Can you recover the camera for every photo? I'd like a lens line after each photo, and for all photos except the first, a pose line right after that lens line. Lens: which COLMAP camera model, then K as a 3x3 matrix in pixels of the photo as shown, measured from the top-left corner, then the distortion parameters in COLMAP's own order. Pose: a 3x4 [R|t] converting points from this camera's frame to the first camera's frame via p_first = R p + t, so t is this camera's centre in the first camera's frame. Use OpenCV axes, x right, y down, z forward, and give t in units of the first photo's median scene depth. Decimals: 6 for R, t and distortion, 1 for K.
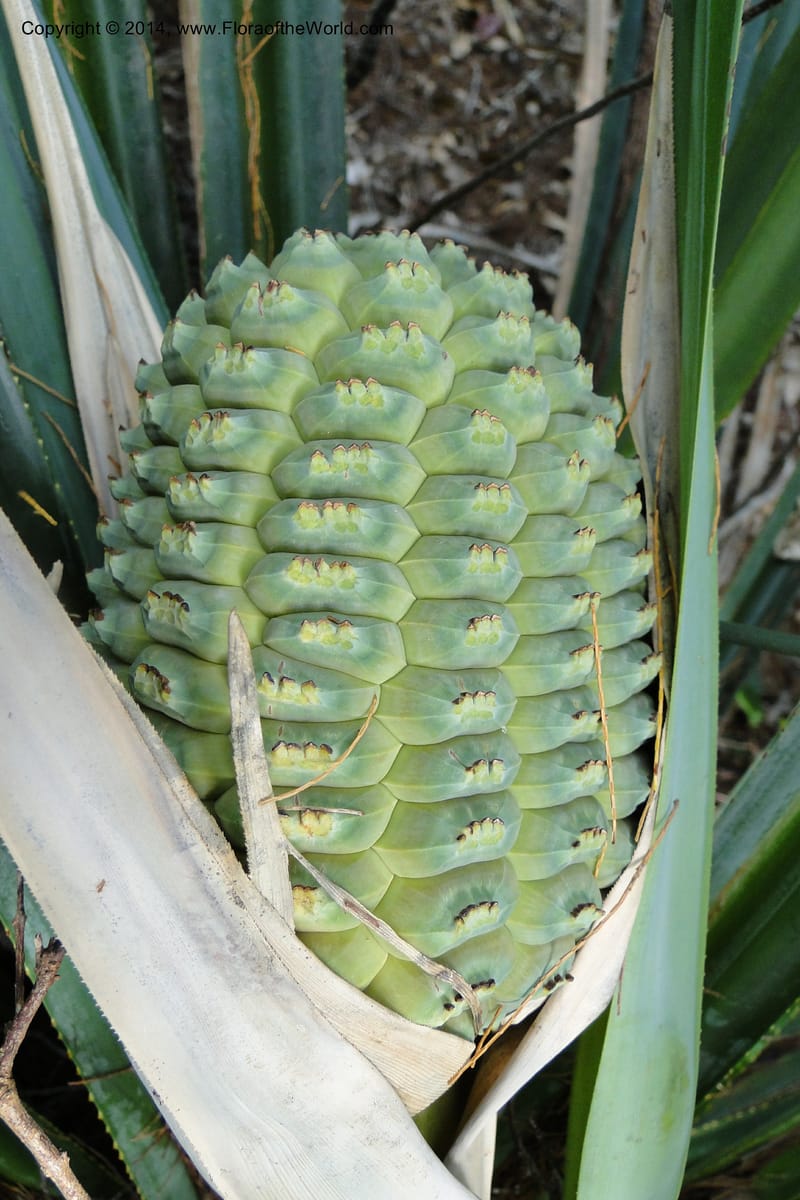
lens RADIAL K [[972.5, 0, 400.0], [0, 972.5, 600.0], [0, 0, 1]] dist [-0.002872, -0.011853]
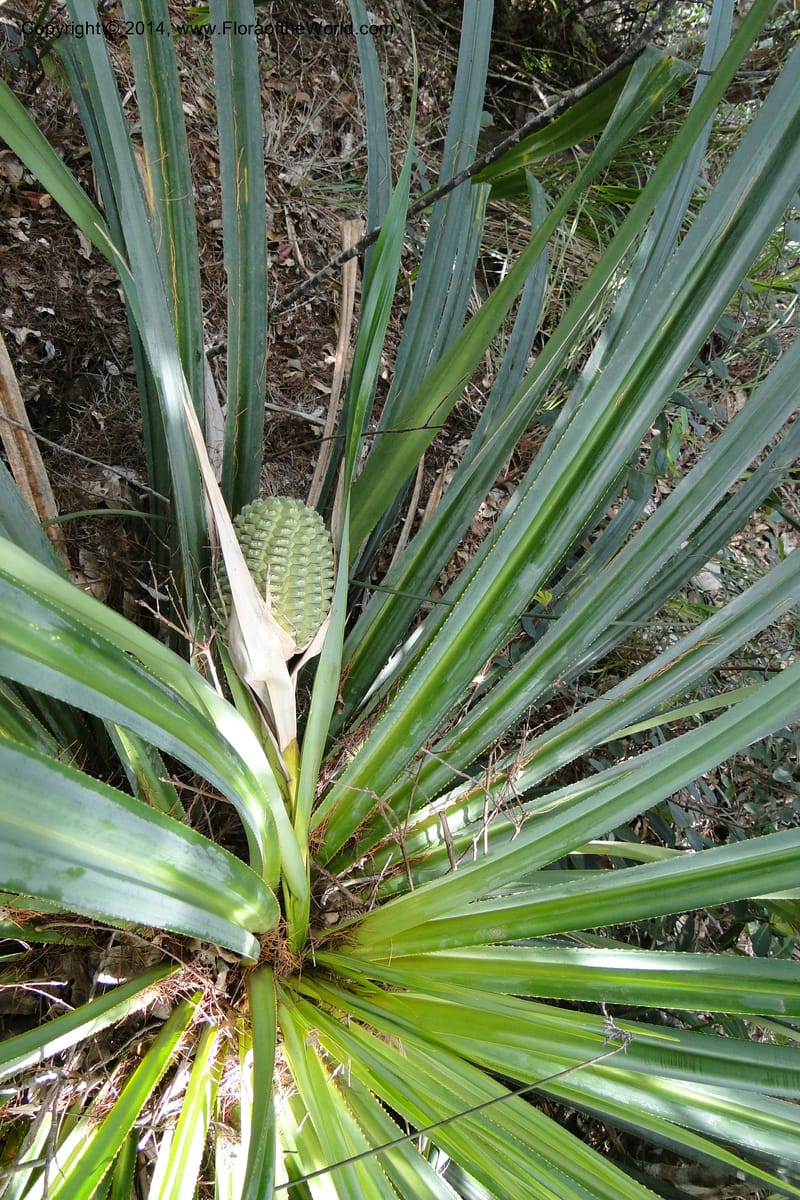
lens RADIAL K [[972.5, 0, 400.0], [0, 972.5, 600.0], [0, 0, 1]] dist [-0.002872, -0.011853]
pose [[0.965649, 0.057384, 0.253436, -0.873053], [-0.044723, 0.997460, -0.055443, 0.535795], [-0.255974, 0.042205, 0.965762, -5.105979]]
